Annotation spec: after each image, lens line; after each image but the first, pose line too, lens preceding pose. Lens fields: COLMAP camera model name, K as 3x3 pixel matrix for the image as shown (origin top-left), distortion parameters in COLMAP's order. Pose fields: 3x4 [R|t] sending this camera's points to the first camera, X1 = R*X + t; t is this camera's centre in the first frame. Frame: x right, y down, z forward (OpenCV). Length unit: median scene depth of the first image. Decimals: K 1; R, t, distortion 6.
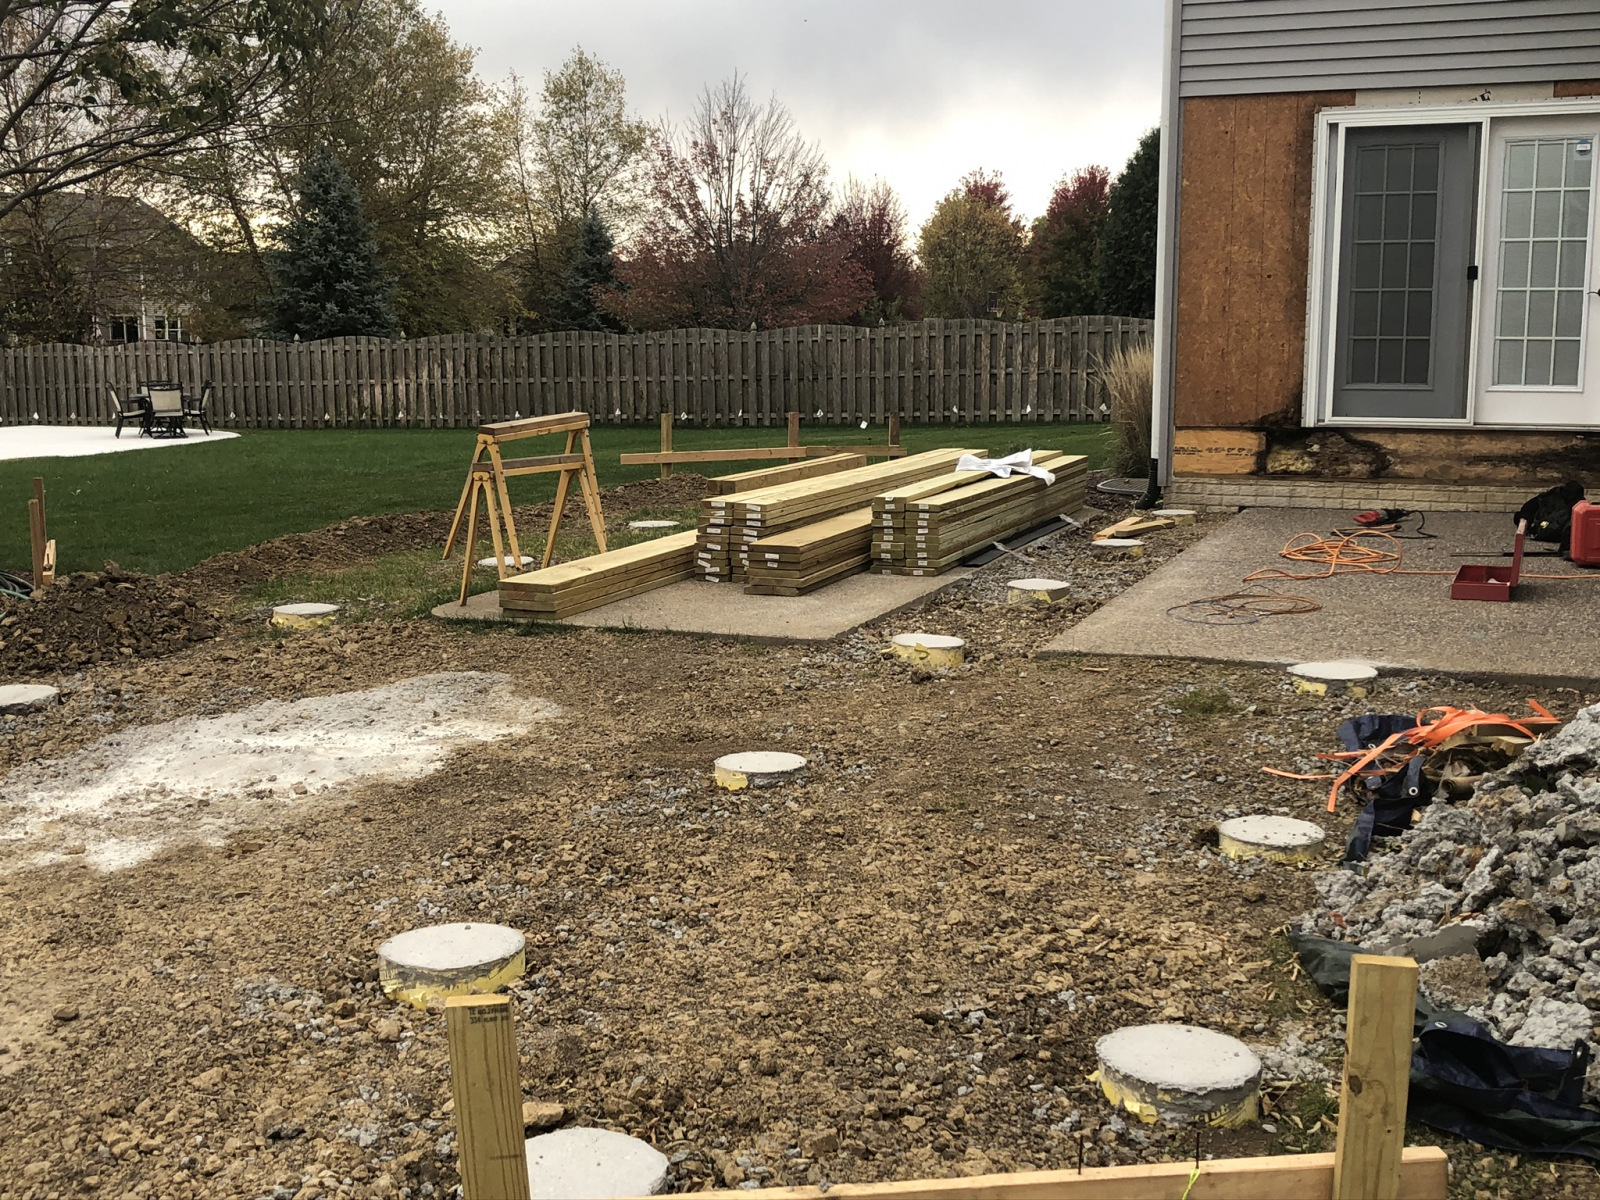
lens RADIAL K [[1846.2, 0, 773.0], [0, 1846.2, 581.2], [0, 0, 1]] dist [0.031267, 0.000000]
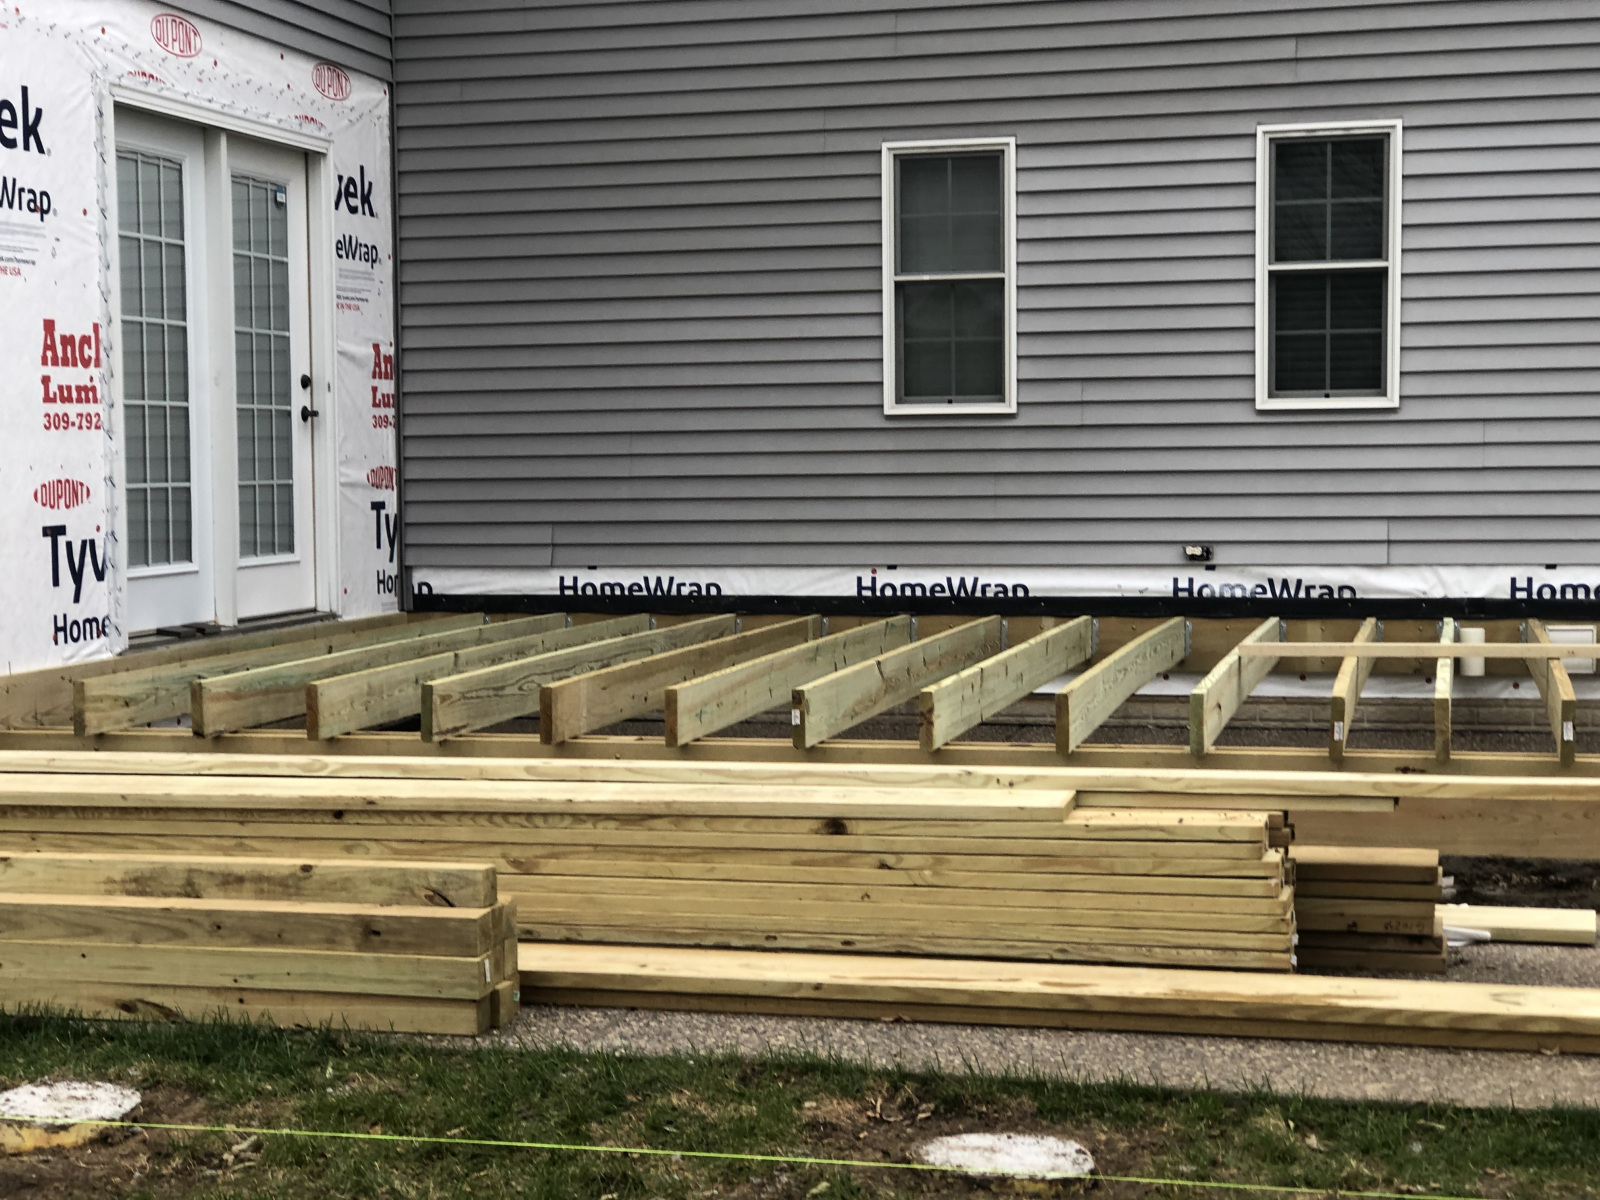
lens RADIAL K [[2611.3, 0, 819.8], [0, 2611.3, 659.4], [0, 0, 1]] dist [0.019603, 0.000000]
pose [[-0.129382, -0.076469, 0.988642, -0.495544], [0.151184, 0.983844, 0.095883, -0.122754], [-0.980002, 0.161873, -0.115731, 0.885403]]
